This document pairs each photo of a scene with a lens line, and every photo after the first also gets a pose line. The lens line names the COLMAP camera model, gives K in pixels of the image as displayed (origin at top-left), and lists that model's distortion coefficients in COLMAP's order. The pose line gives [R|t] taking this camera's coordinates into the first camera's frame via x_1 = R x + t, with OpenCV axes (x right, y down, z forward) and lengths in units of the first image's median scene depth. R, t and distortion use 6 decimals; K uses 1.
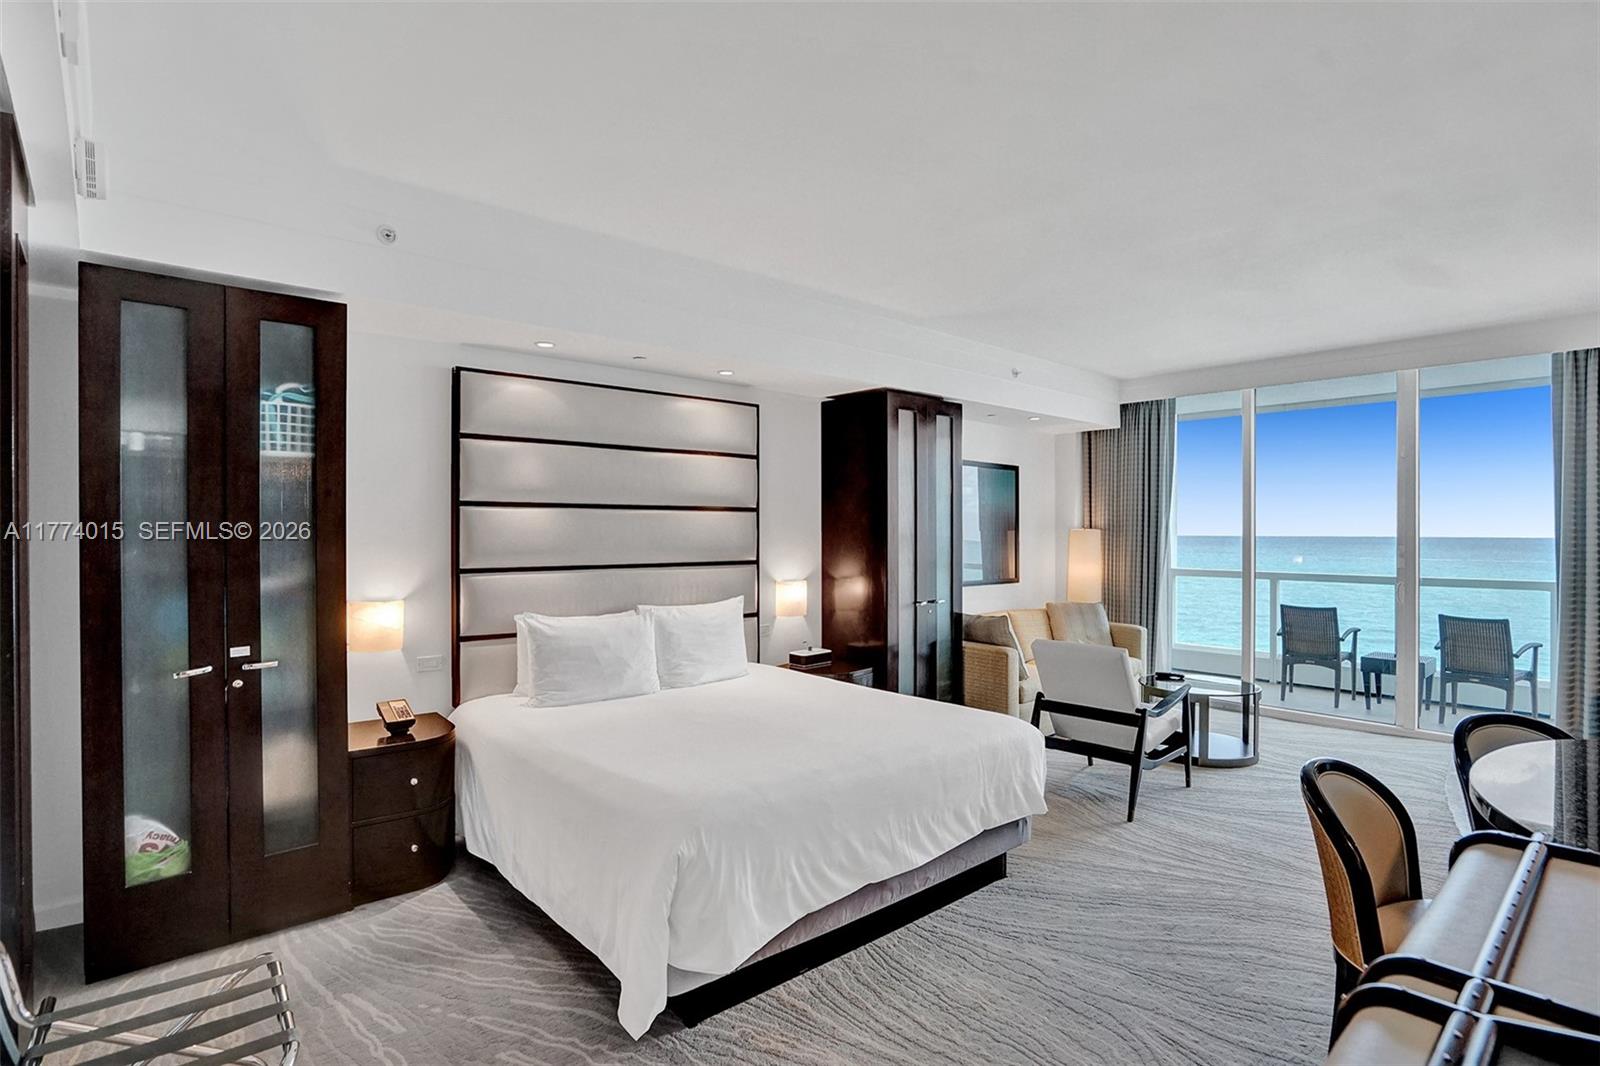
lens RADIAL K [[850.3, 0, 803.6], [0, 850.3, 527.3], [0, 0, 1]] dist [-0.001713, 0.000549]
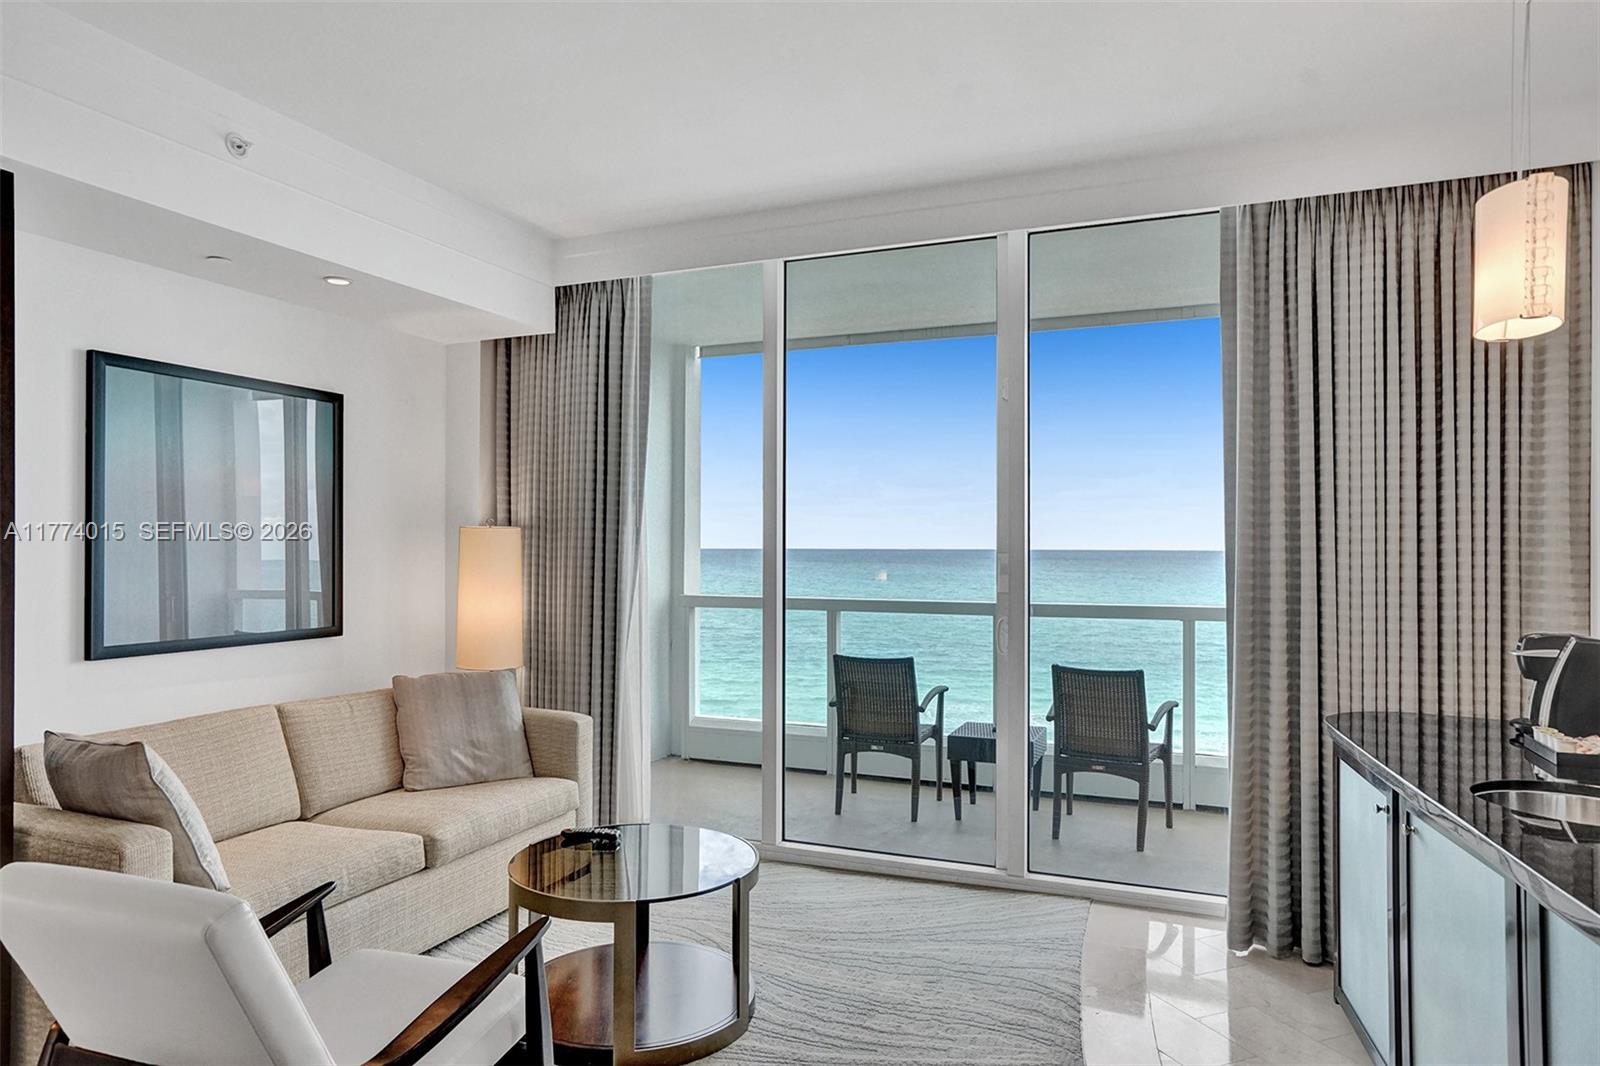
lens RADIAL K [[901.0, 0, 800.0], [0, 901.0, 533.0], [0, 0, 1]] dist [0.000951, 0.000120]
pose [[0.919647, 0.007729, 0.392670, 0.295172], [-0.005022, 0.999956, -0.007921, 0.010093], [-0.392714, 0.005312, 0.919645, 0.433505]]
